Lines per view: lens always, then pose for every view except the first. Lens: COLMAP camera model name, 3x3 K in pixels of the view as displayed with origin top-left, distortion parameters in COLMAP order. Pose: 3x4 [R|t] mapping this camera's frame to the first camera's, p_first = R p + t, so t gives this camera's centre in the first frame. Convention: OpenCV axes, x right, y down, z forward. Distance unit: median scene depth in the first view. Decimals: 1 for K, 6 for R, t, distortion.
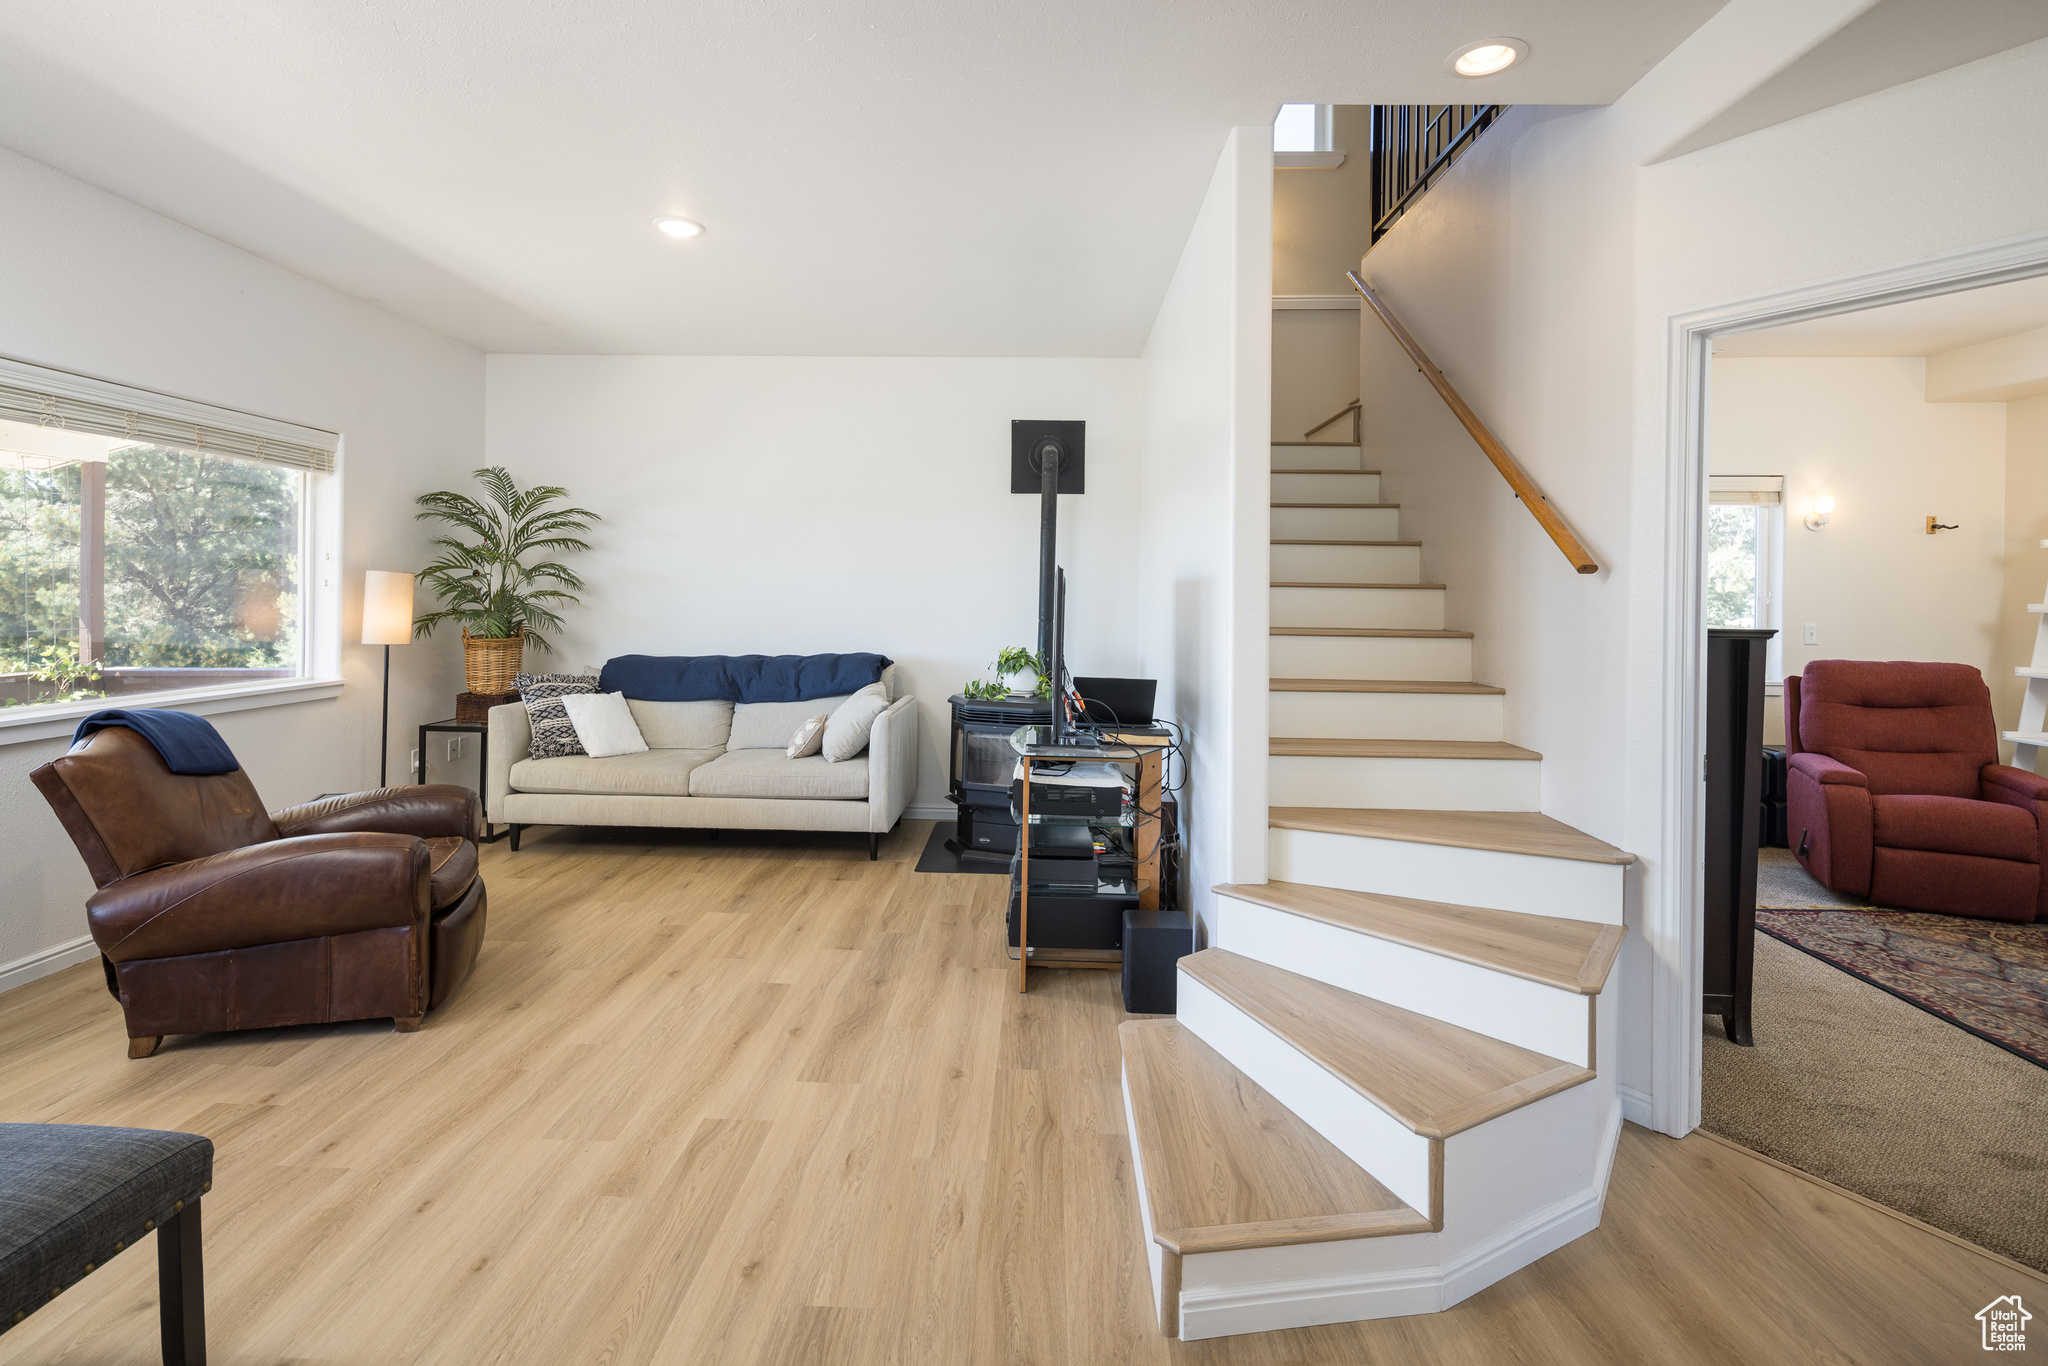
lens RADIAL K [[1019.1, 0, 1024.0], [0, 1019.1, 683.0], [0, 0, 1]] dist [0.002072, 0.000213]
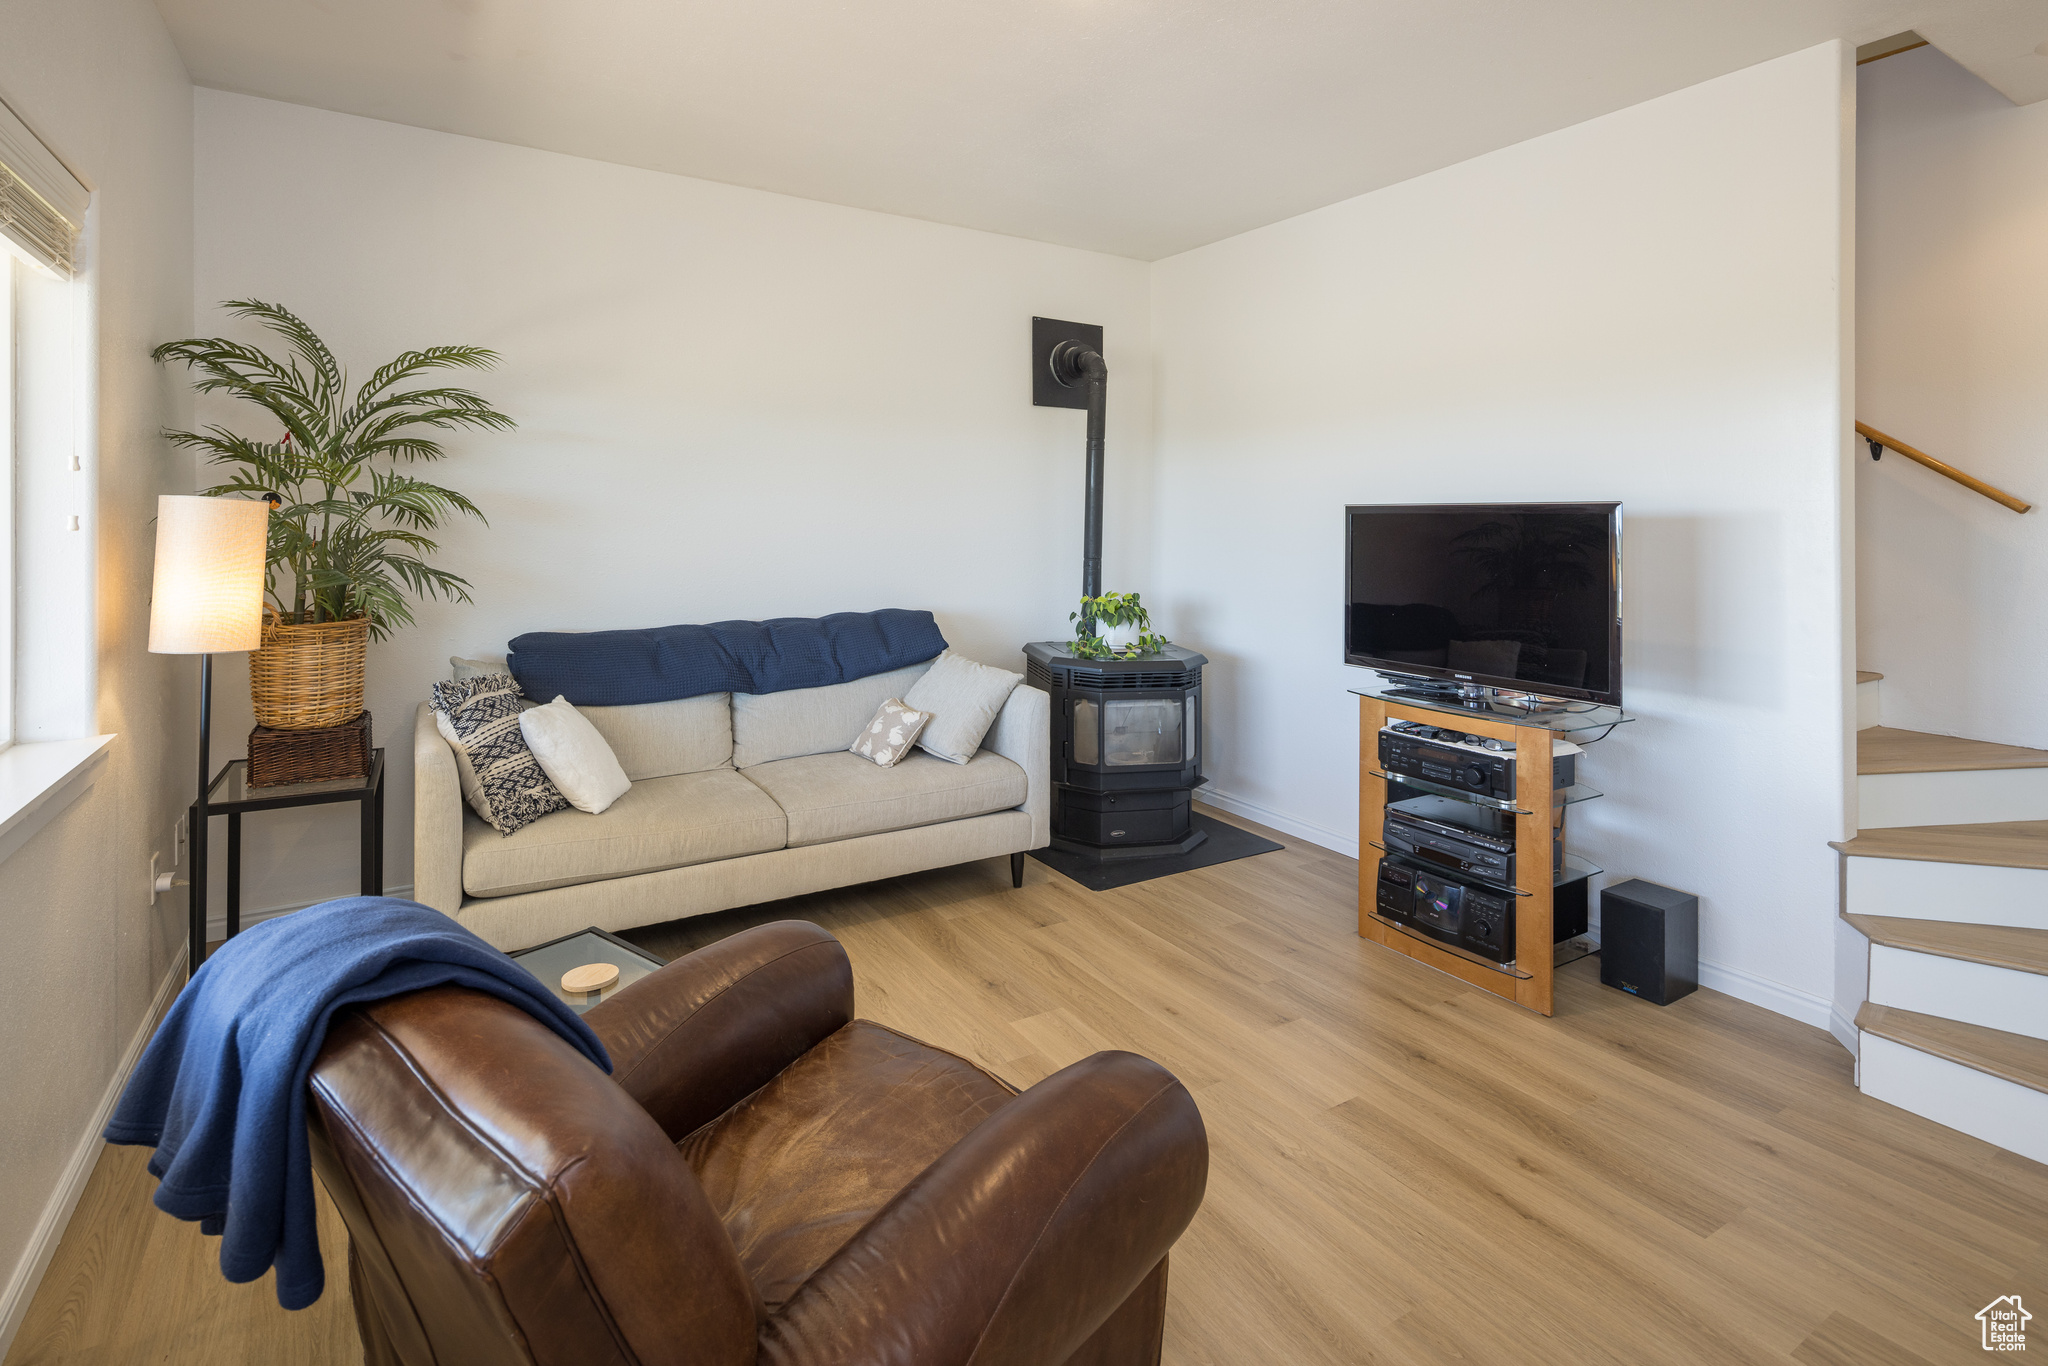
lens RADIAL K [[1010.4, 0, 1024.0], [0, 1010.4, 592.3], [0, 0, 1]] dist [0.000593, -0.000353]
pose [[0.824772, -0.045754, 0.563611, -0.536620], [0.050708, 0.998690, 0.006869, -0.045772], [-0.563187, 0.022914, 0.826012, 0.369603]]
